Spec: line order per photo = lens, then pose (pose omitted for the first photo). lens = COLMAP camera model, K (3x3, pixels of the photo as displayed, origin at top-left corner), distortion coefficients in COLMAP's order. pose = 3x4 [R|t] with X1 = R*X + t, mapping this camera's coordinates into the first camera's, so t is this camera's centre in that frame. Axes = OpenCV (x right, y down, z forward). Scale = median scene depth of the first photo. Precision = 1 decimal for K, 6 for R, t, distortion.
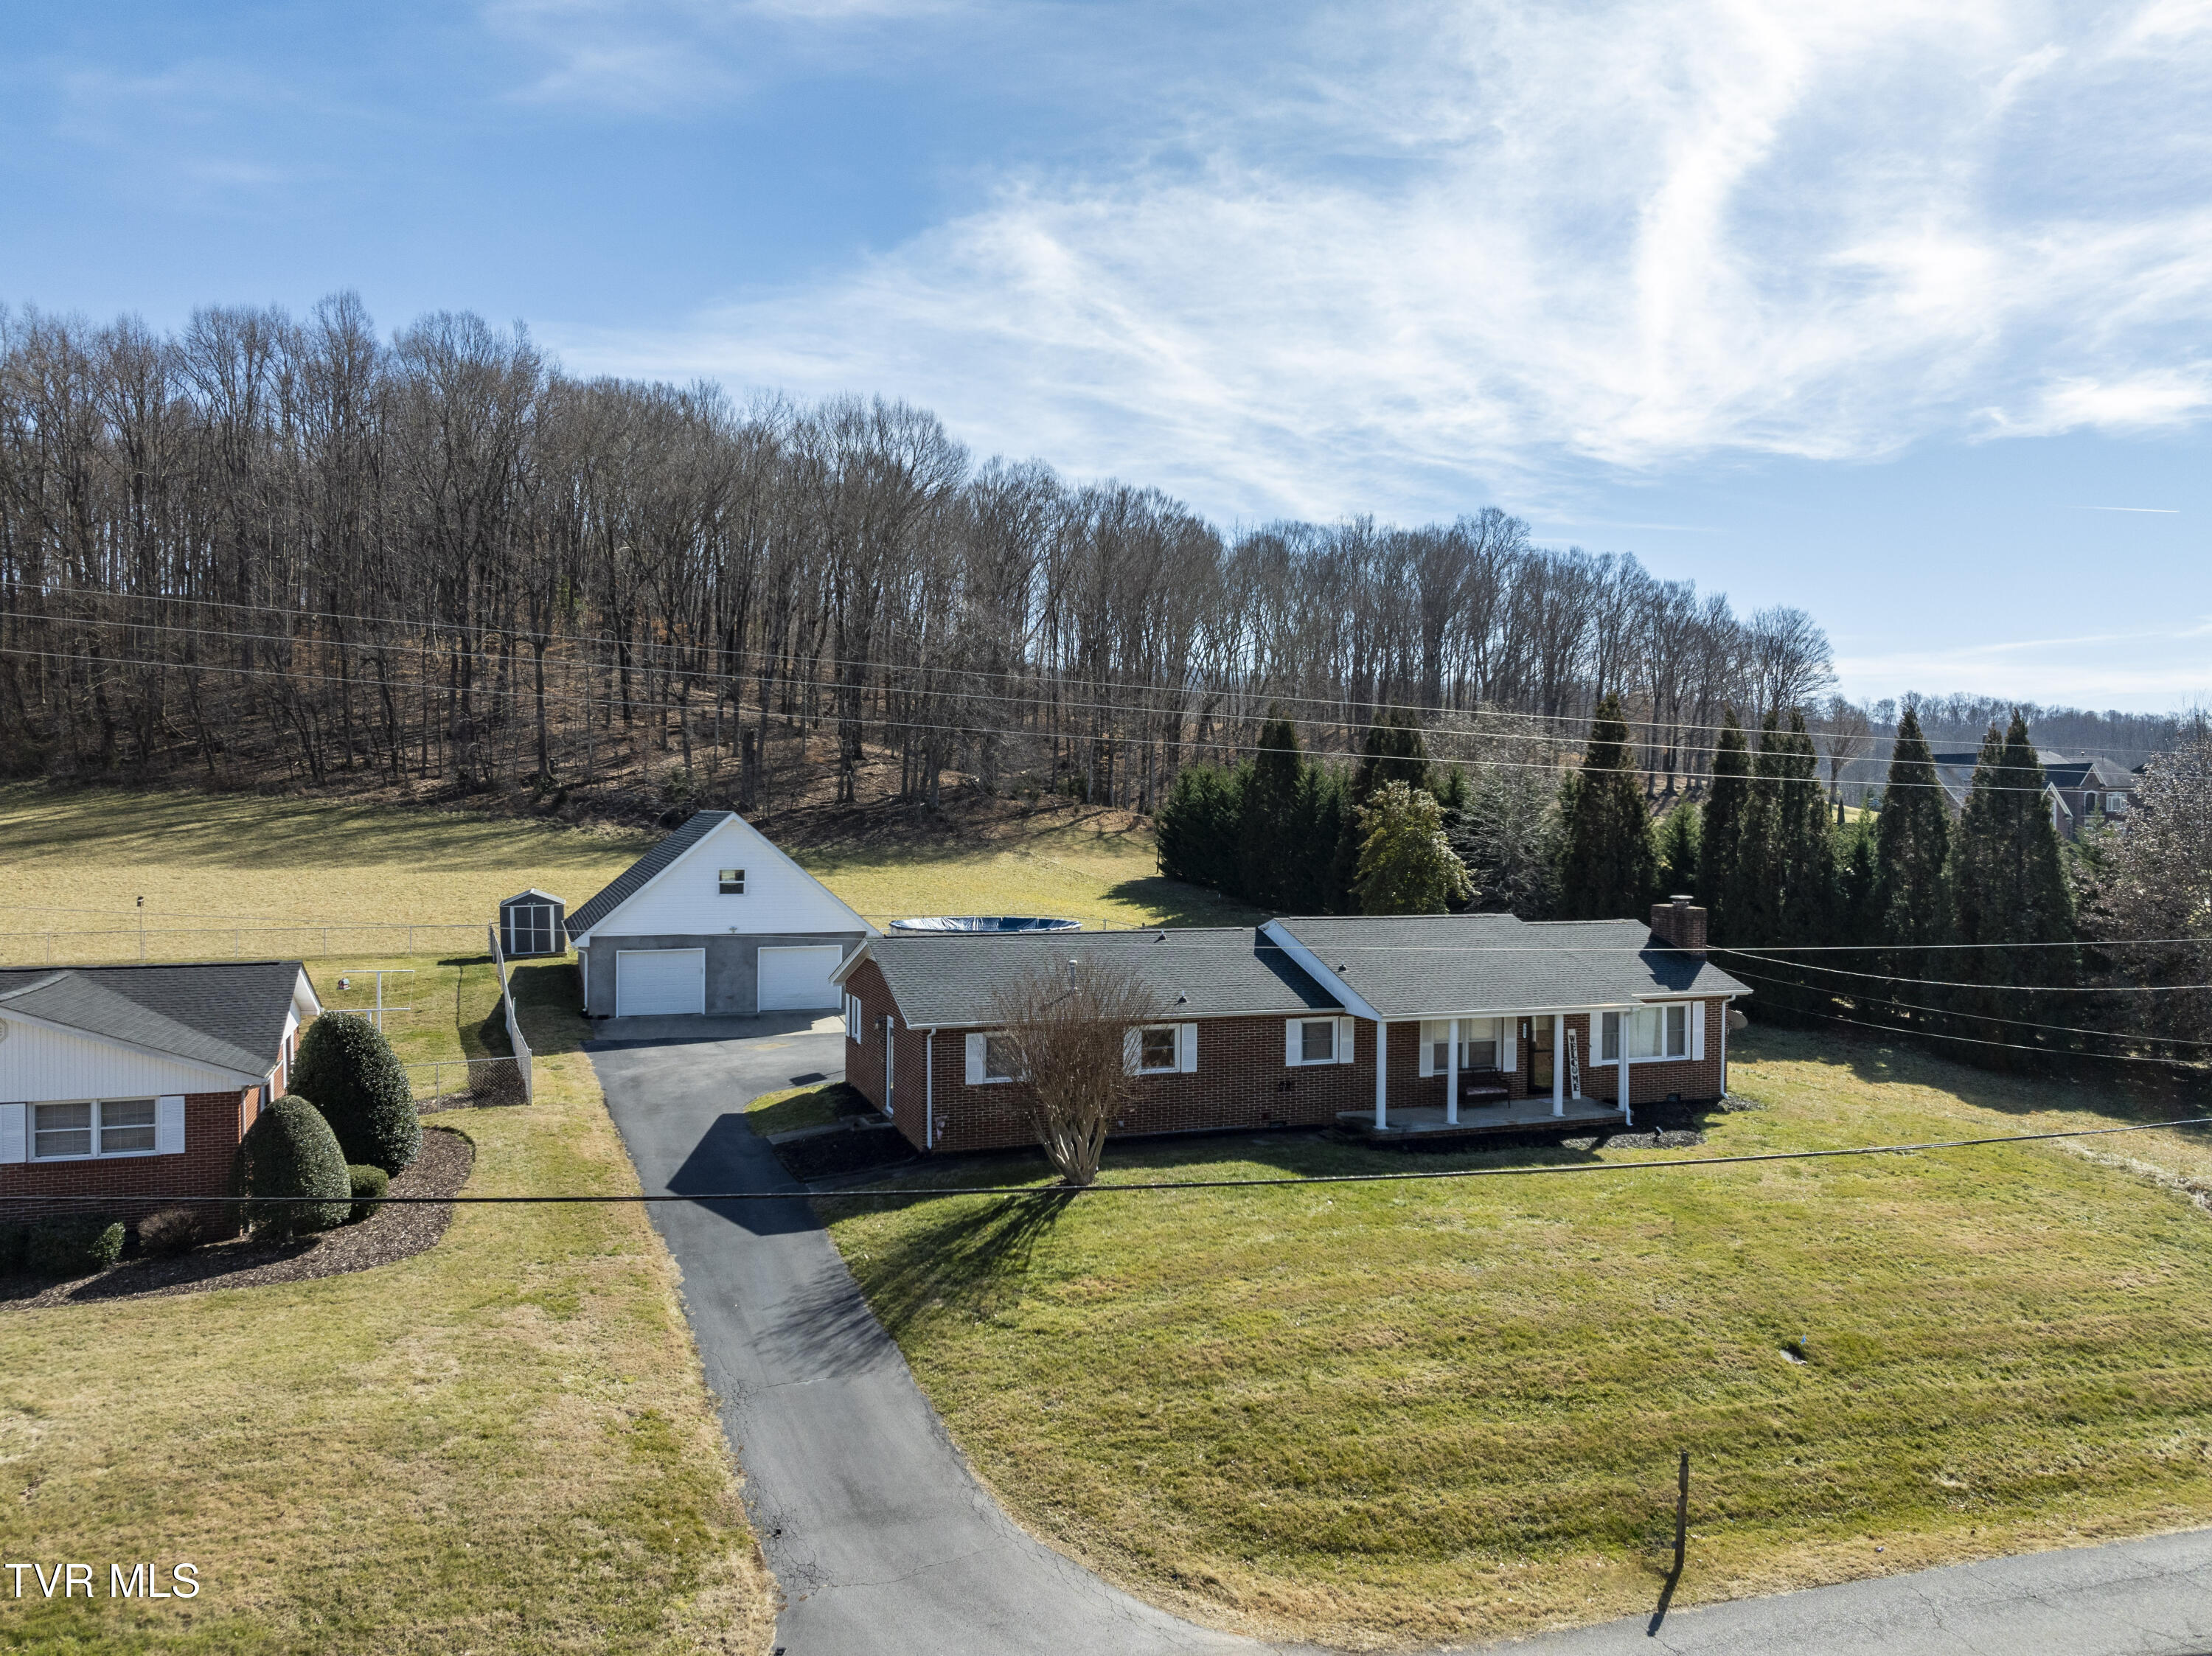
lens RADIAL K [[1557.3, 0, 1115.6], [0, 1557.3, 821.6], [0, 0, 1]] dist [-0.033207, -0.007259]
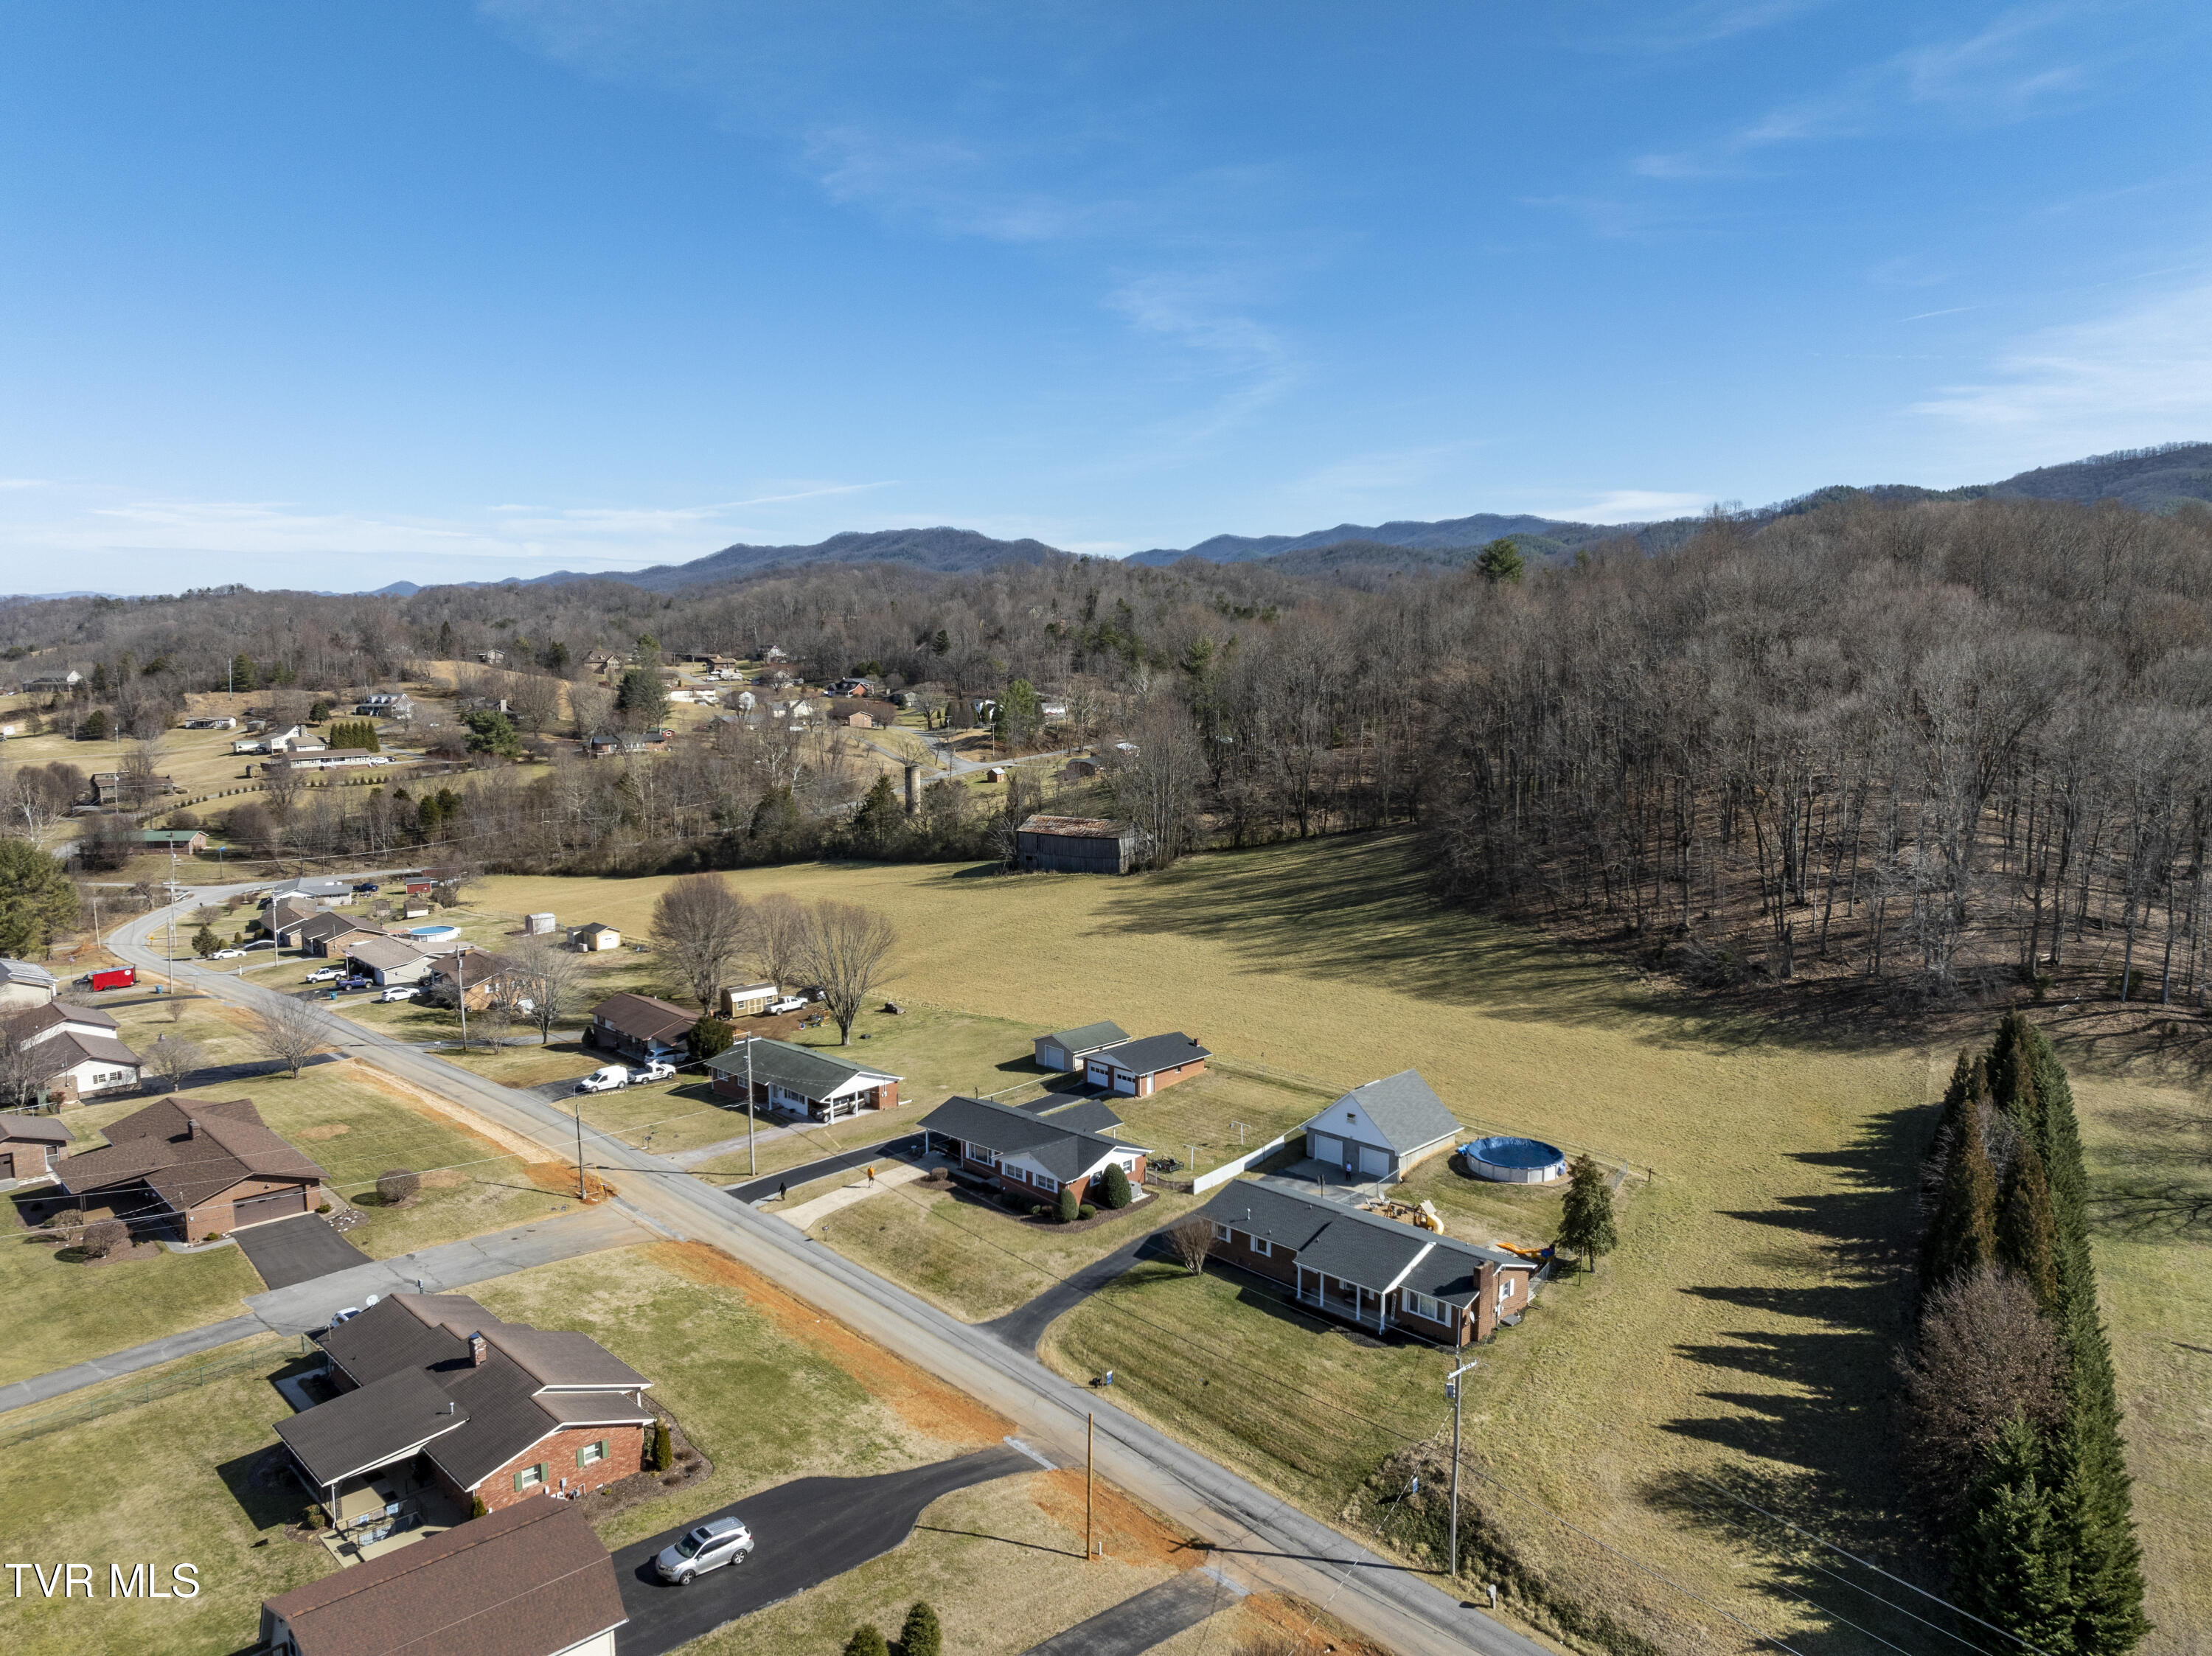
lens RADIAL K [[1553.4, 0, 1112.0], [0, 1553.4, 830.6], [0, 0, 1]] dist [-0.006370, -0.085442]
pose [[0.421037, 0.111016, -0.900224, 2.455593], [-0.001146, 0.992546, 0.121866, -0.996367], [0.907043, -0.050279, 0.418026, -0.499542]]
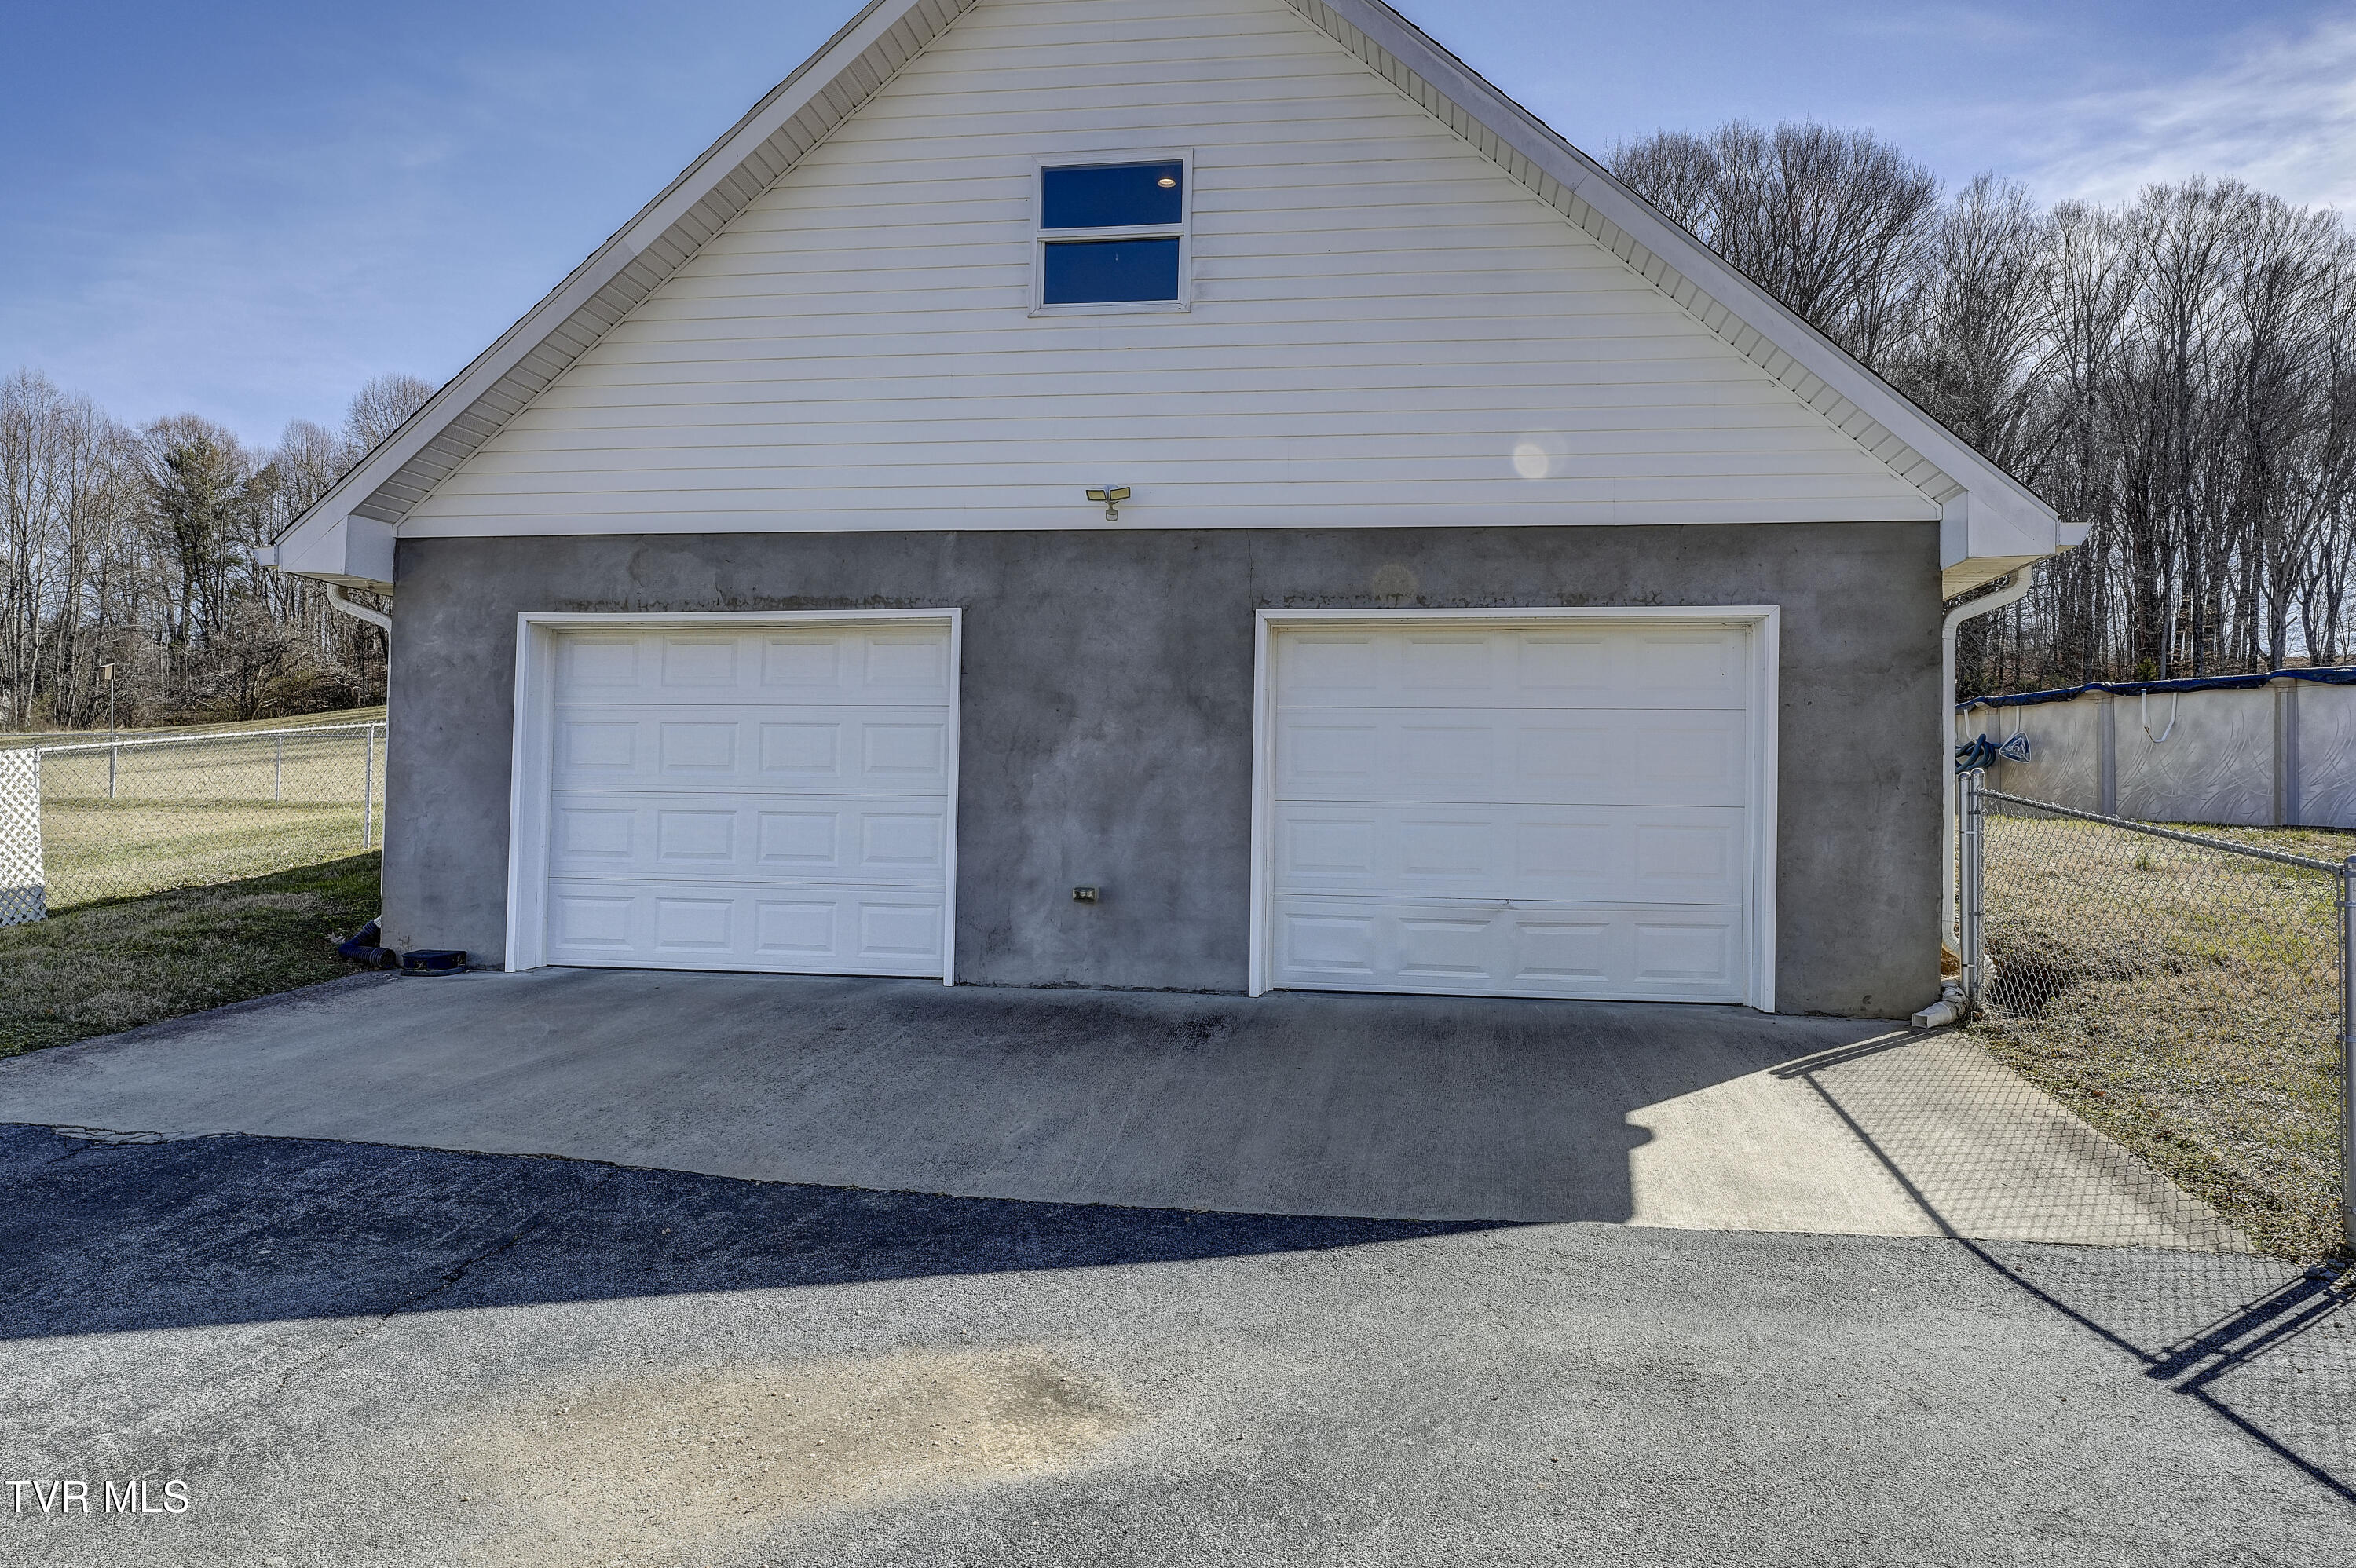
lens RADIAL K [[1473.6, 0, 1194.0], [0, 1473.6, 778.1], [0, 0, 1]] dist [0.003483, -0.001909]
pose [[0.867226, -0.004910, -0.497890, -0.217617], [-0.016079, 0.999154, -0.037860, 0.146584], [0.497654, 0.040838, 0.866414, 1.195621]]
